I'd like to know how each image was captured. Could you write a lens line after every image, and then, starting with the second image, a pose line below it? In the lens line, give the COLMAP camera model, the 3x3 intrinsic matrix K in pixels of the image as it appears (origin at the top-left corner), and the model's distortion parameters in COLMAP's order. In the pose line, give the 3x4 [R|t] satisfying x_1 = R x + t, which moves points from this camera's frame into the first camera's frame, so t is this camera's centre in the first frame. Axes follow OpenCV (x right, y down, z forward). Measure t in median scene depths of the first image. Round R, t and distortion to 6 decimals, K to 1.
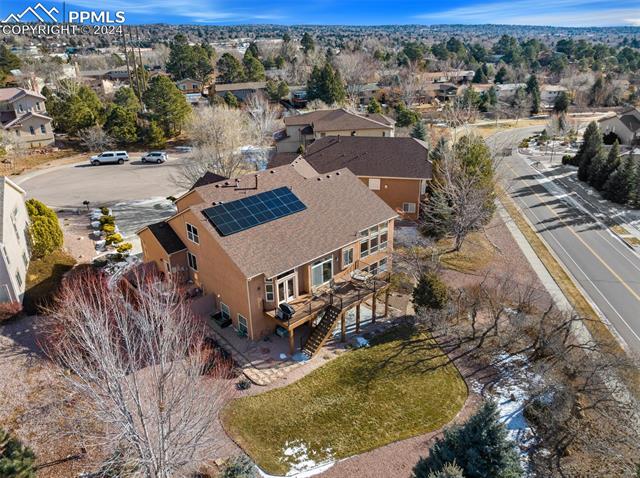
lens RADIAL K [[467.6, 0, 320.0], [0, 467.6, 239.0], [0, 0, 1]] dist [-0.032413, -0.003133]
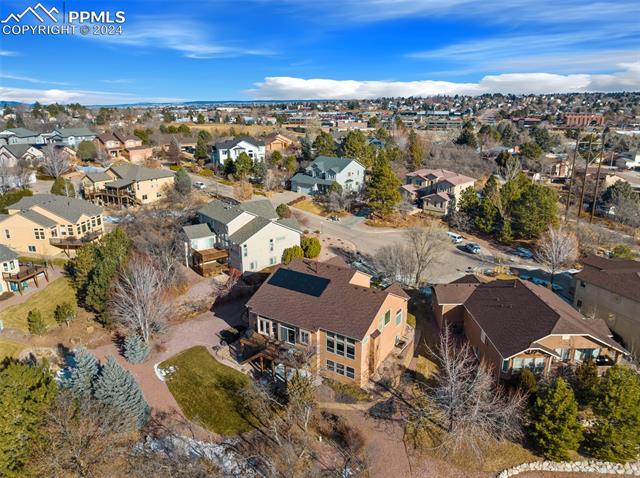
lens RADIAL K [[451.0, 0, 320.0], [0, 451.0, 239.0], [0, 0, 1]] dist [-0.030230, -0.006150]
pose [[0.219994, 0.291198, -0.931024, 1.290406], [-0.393675, 0.899739, 0.188390, -0.519674], [0.892537, 0.325076, 0.312575, 0.534603]]
